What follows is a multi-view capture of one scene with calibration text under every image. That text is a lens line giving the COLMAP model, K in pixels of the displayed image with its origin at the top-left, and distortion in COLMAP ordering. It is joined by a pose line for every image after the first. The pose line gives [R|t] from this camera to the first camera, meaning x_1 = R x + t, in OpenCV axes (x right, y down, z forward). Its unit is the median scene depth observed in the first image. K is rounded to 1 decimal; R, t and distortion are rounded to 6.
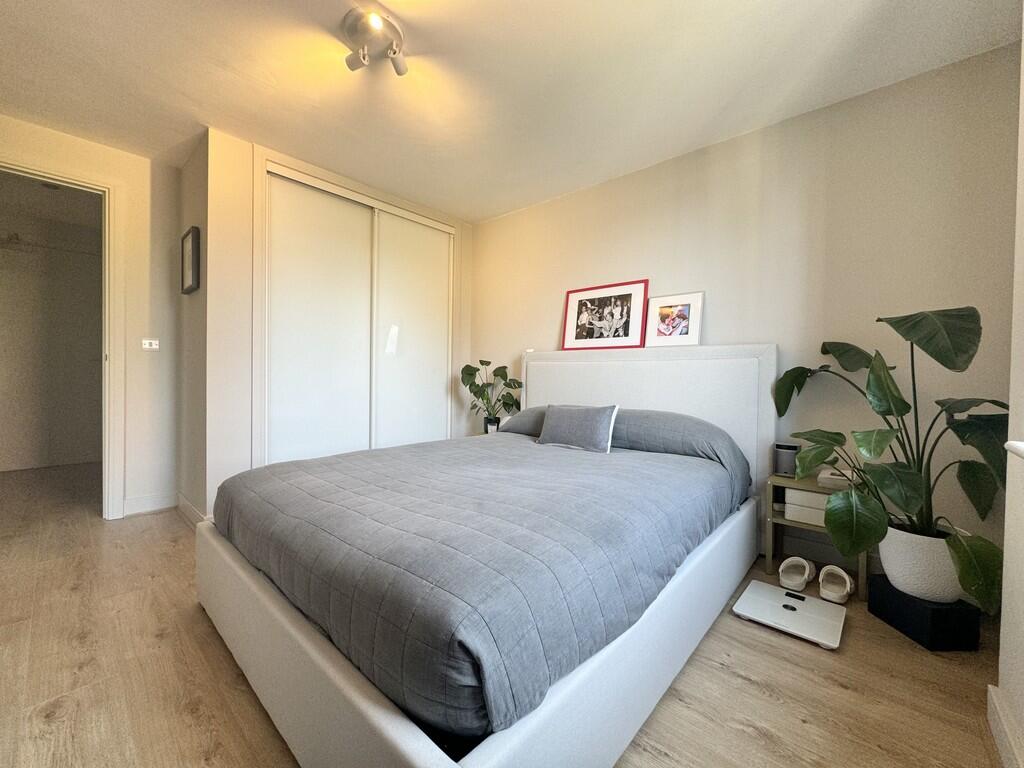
lens RADIAL K [[406.9, 0, 512.5], [0, 406.9, 382.0], [0, 0, 1]] dist [-0.000955, -0.000214]
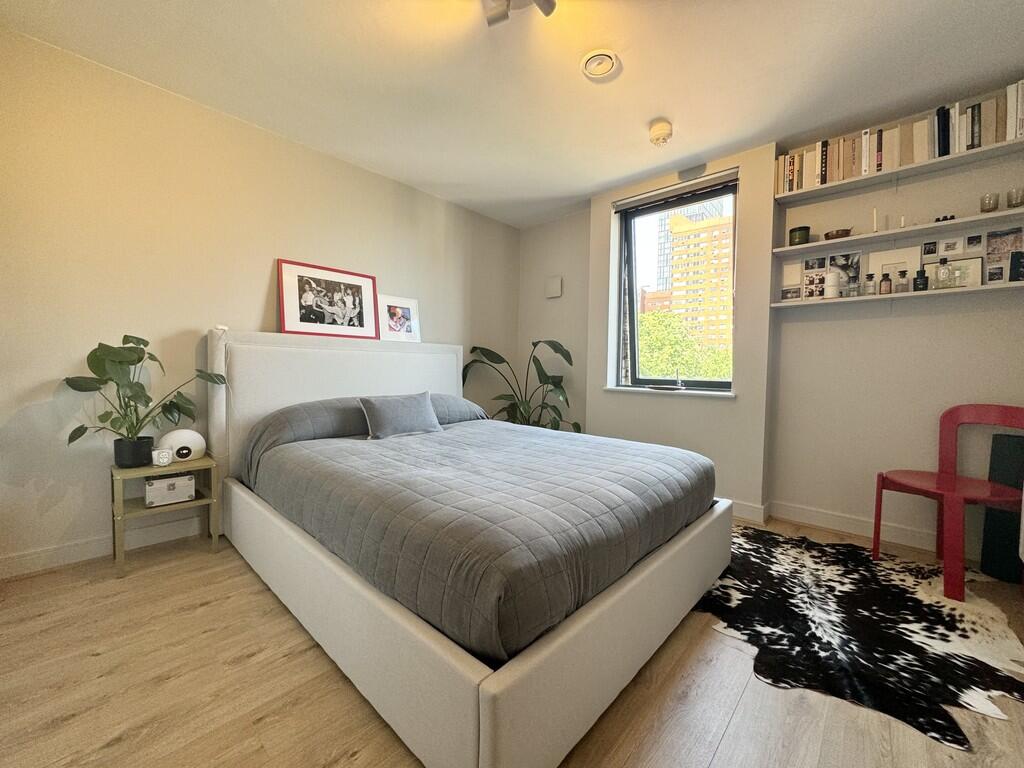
lens RADIAL K [[406.9, 0, 512.5], [0, 406.9, 382.0], [0, 0, 1]] dist [-0.000955, -0.000214]
pose [[0.025130, -0.046146, 0.998619, -0.736176], [0.004140, 0.998930, 0.046056, -0.017828], [-0.999676, 0.002977, 0.025295, 0.578917]]
